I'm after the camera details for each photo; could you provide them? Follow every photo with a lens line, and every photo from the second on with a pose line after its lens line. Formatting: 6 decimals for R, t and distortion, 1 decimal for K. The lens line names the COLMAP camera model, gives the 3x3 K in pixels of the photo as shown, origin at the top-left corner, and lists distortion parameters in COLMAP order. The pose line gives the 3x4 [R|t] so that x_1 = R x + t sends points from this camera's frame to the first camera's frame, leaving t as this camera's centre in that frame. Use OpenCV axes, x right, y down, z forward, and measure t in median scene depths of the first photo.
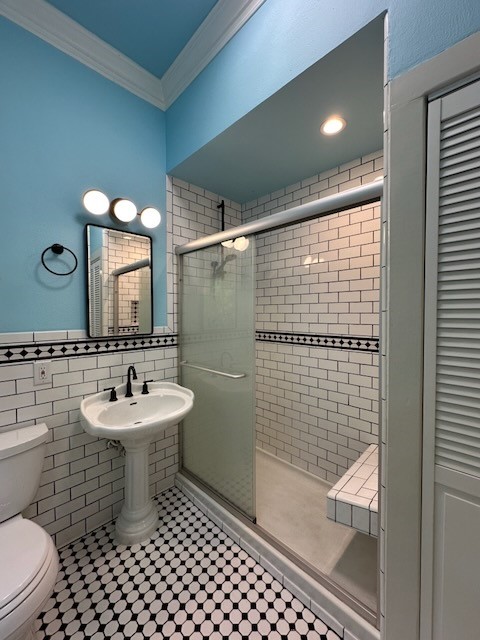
lens RADIAL K [[255.4, 0, 241.3], [0, 255.4, 319.0], [0, 0, 1]] dist [-0.003325, 0.000250]
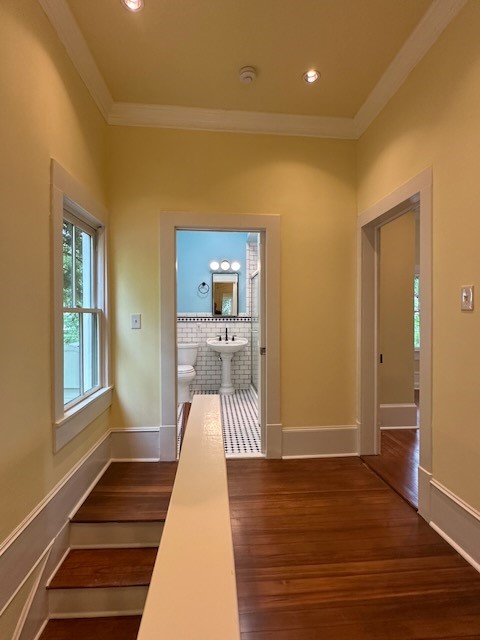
lens RADIAL K [[334.3, 0, 238.9], [0, 334.3, 319.6], [0, 0, 1]] dist [-0.000279, 0.000155]
pose [[0.748428, 0.010867, -0.663127, 1.820090], [-0.015684, 0.999876, -0.001317, 0.106208], [0.663031, 0.011386, 0.748506, -1.358592]]
